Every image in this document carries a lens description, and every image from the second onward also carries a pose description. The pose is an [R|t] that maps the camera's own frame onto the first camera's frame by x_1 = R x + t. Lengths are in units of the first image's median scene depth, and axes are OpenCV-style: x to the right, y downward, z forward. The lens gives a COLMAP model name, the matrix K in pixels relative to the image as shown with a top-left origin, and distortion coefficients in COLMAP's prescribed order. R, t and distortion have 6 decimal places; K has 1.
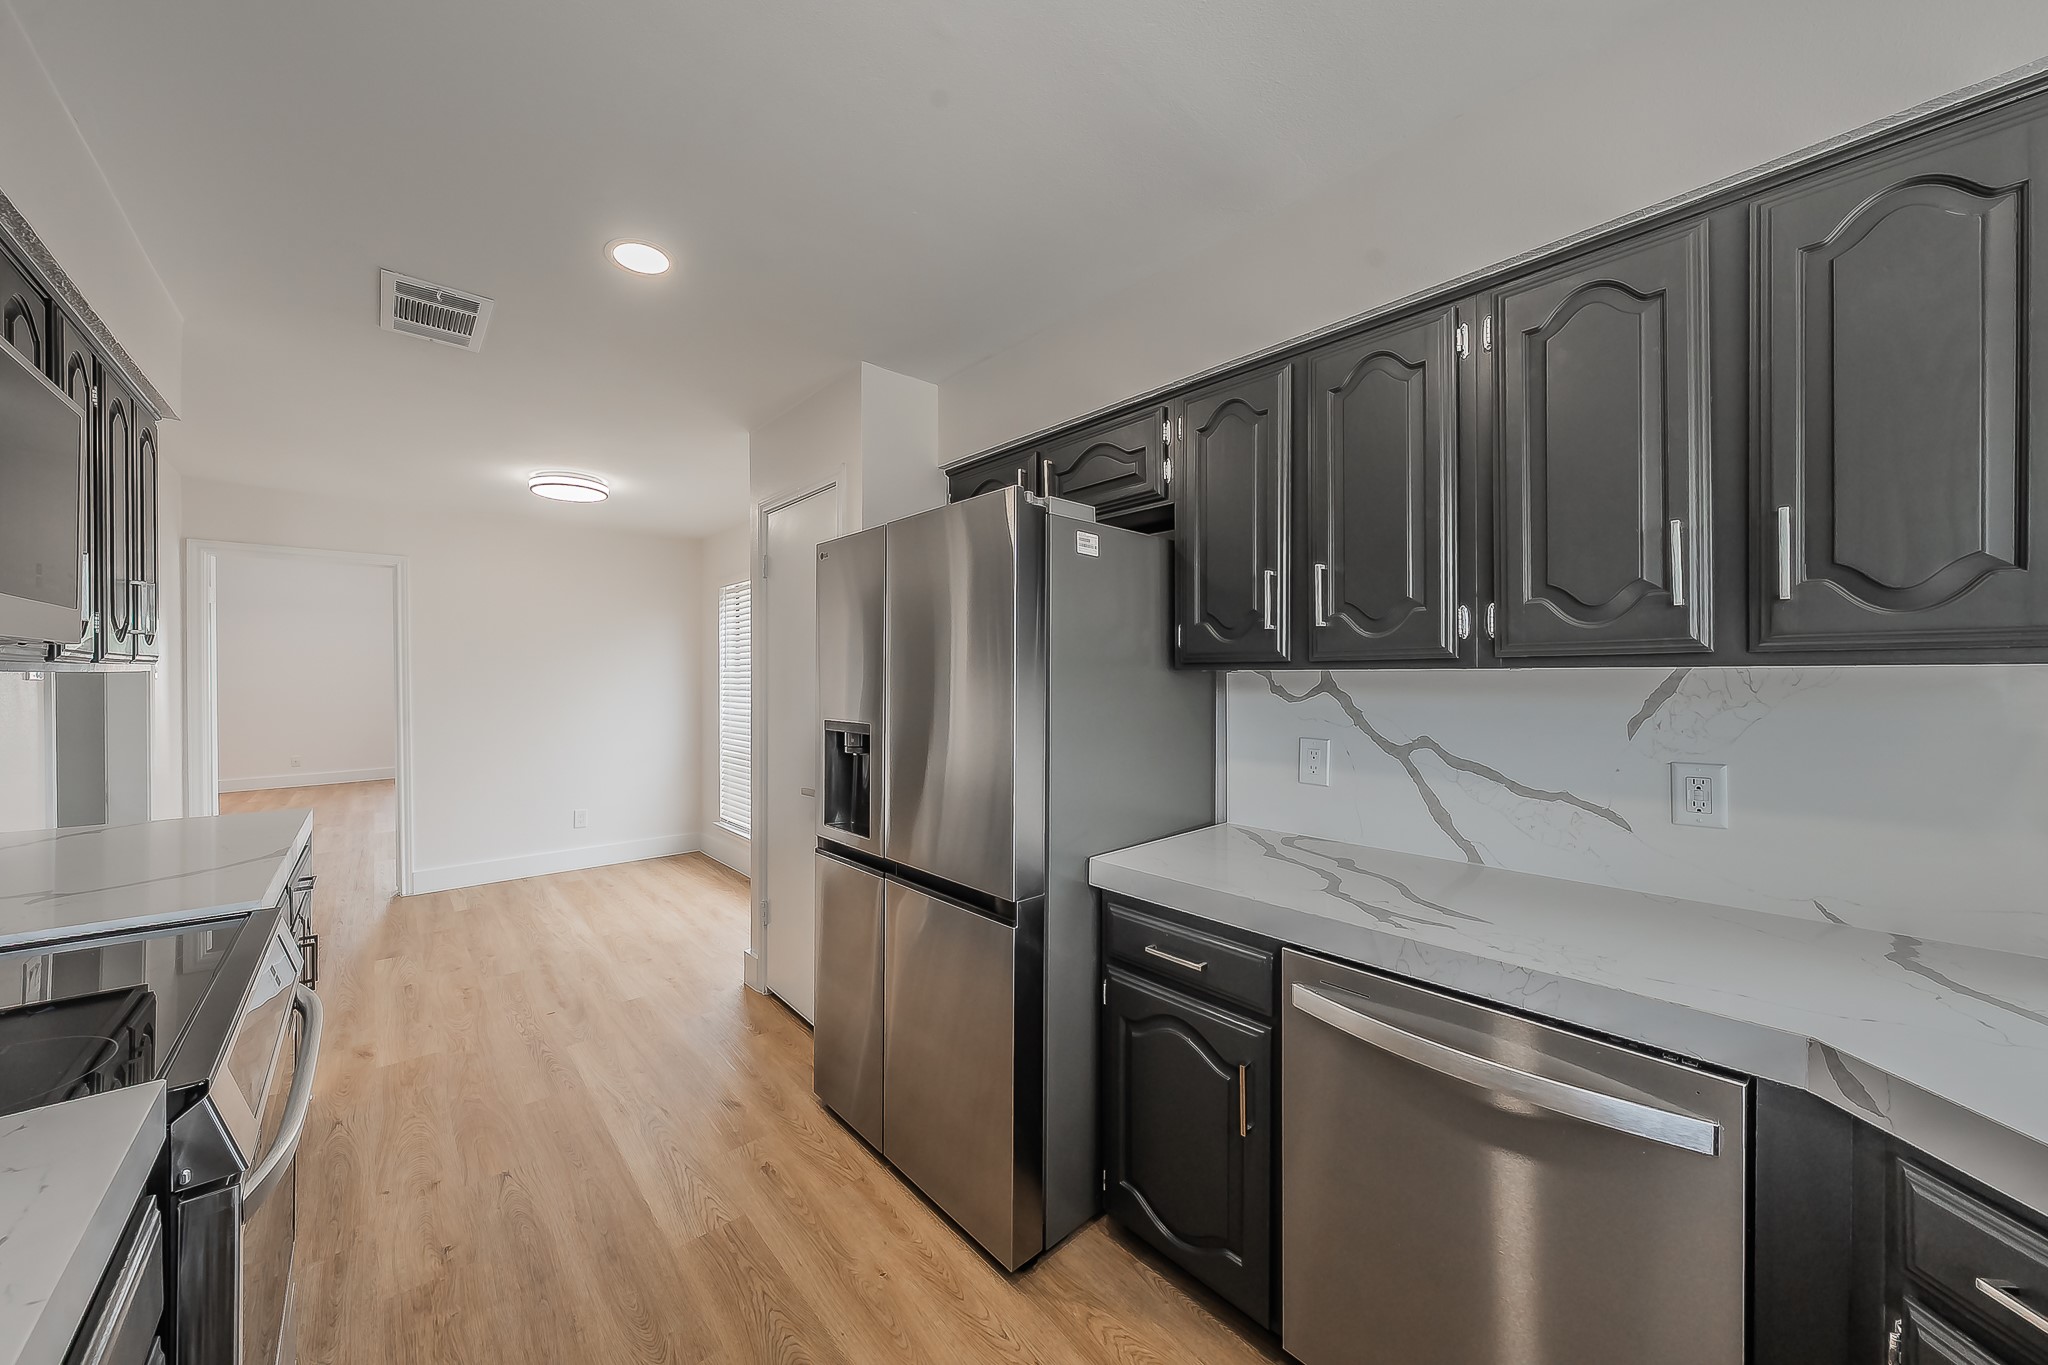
lens RADIAL K [[711.7, 0, 979.3], [0, 711.7, 676.0], [0, 0, 1]] dist [-0.006017, -0.000255]
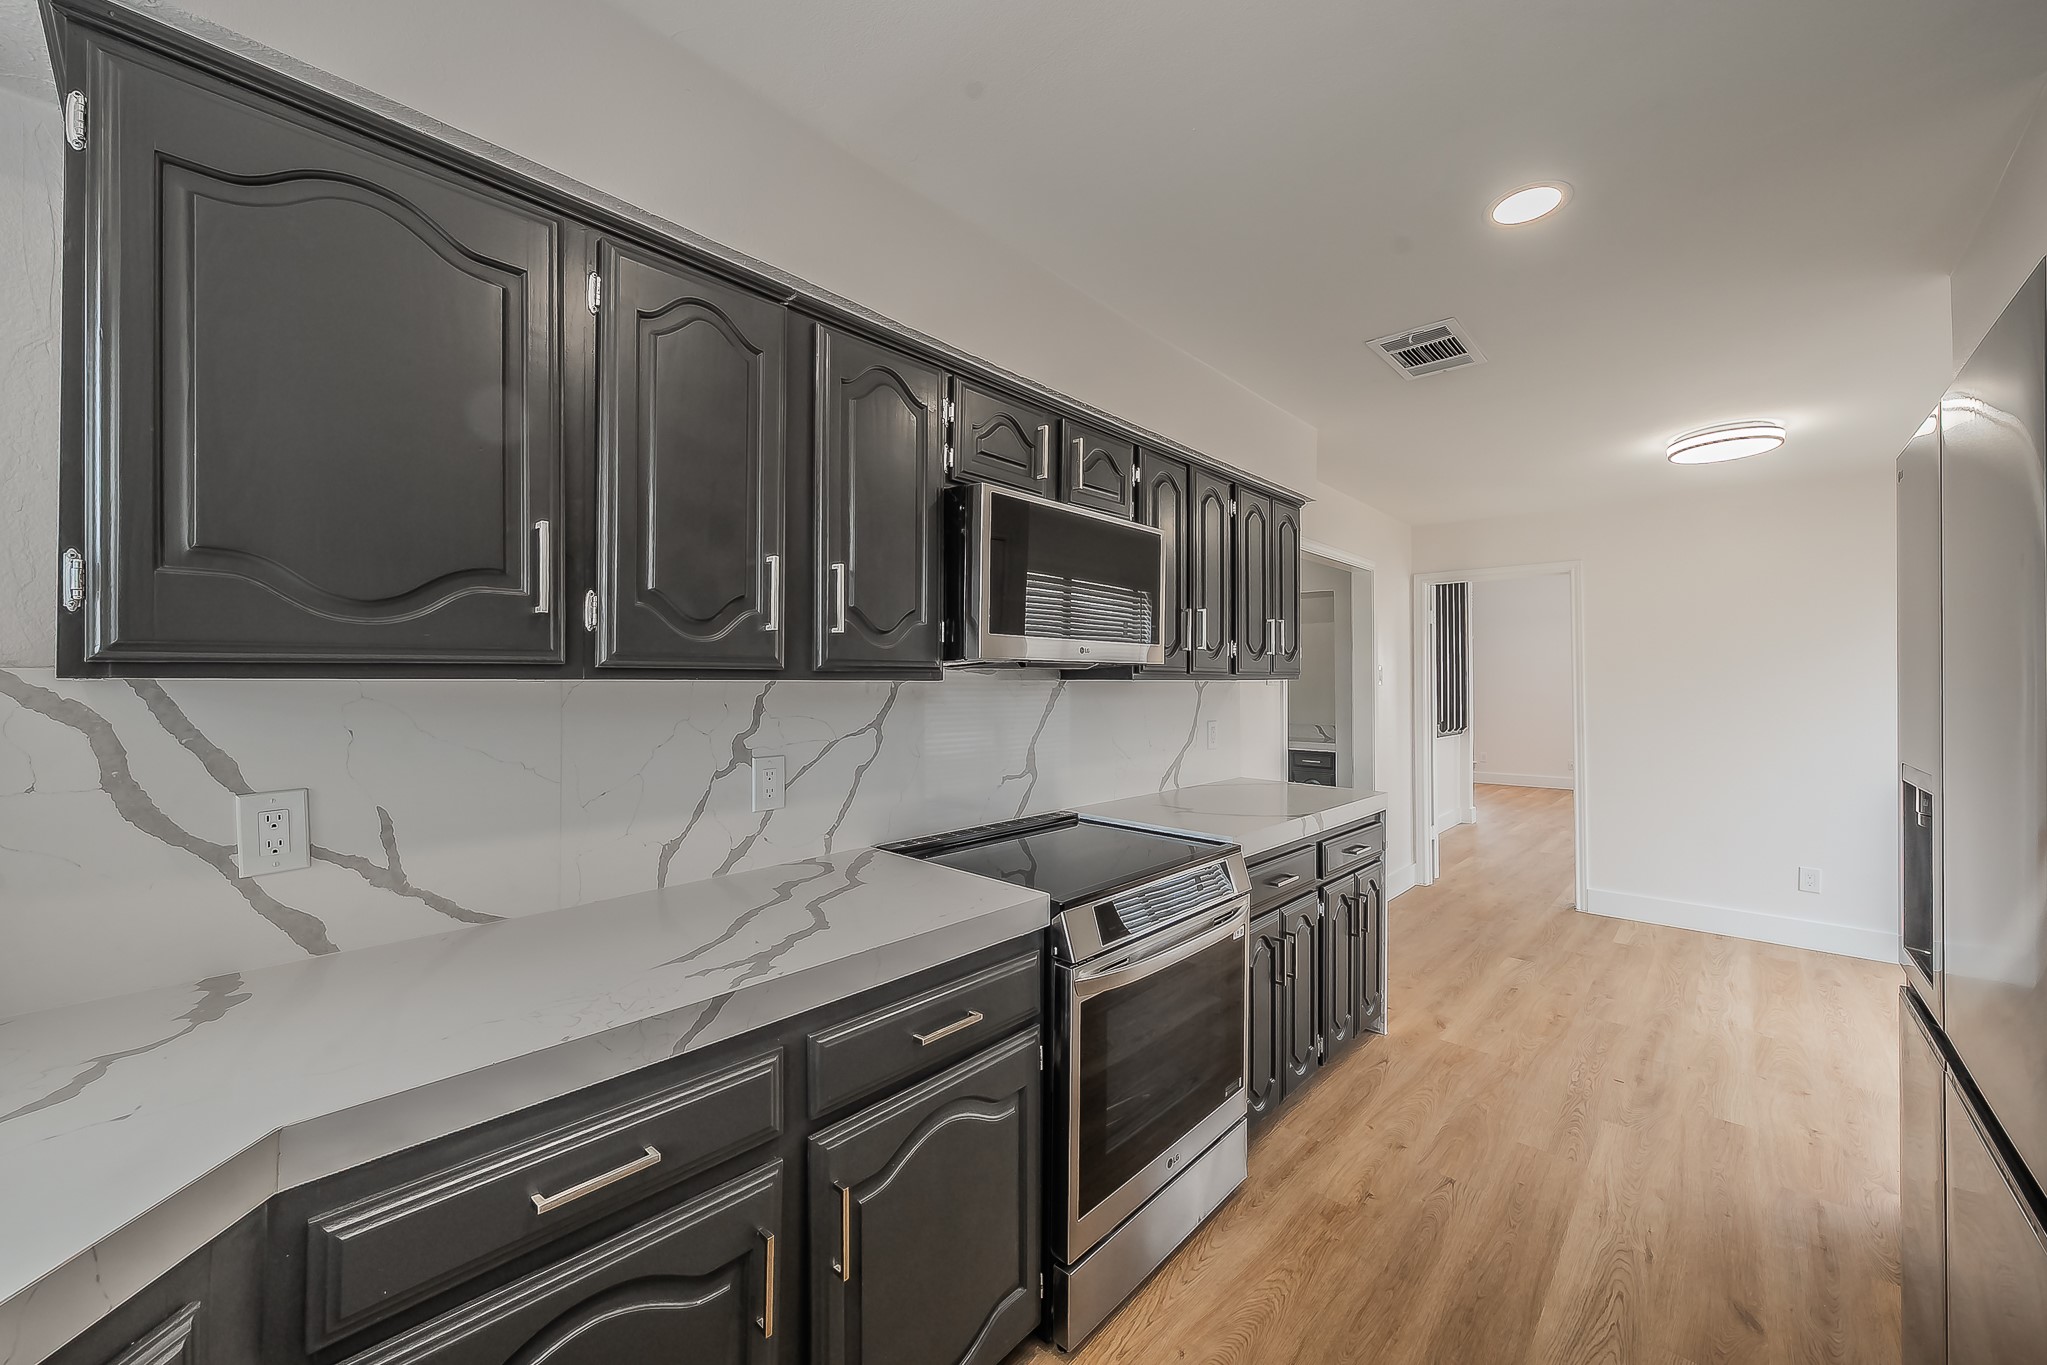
lens RADIAL K [[782.7, 0, 1019.9], [0, 782.7, 674.0], [0, 0, 1]] dist [-0.000104, 0.000029]
pose [[0.121797, -0.007896, -0.992524, 0.276344], [-0.002122, 0.999964, -0.008216, -0.004184], [0.992553, 0.003107, 0.121775, 0.192695]]
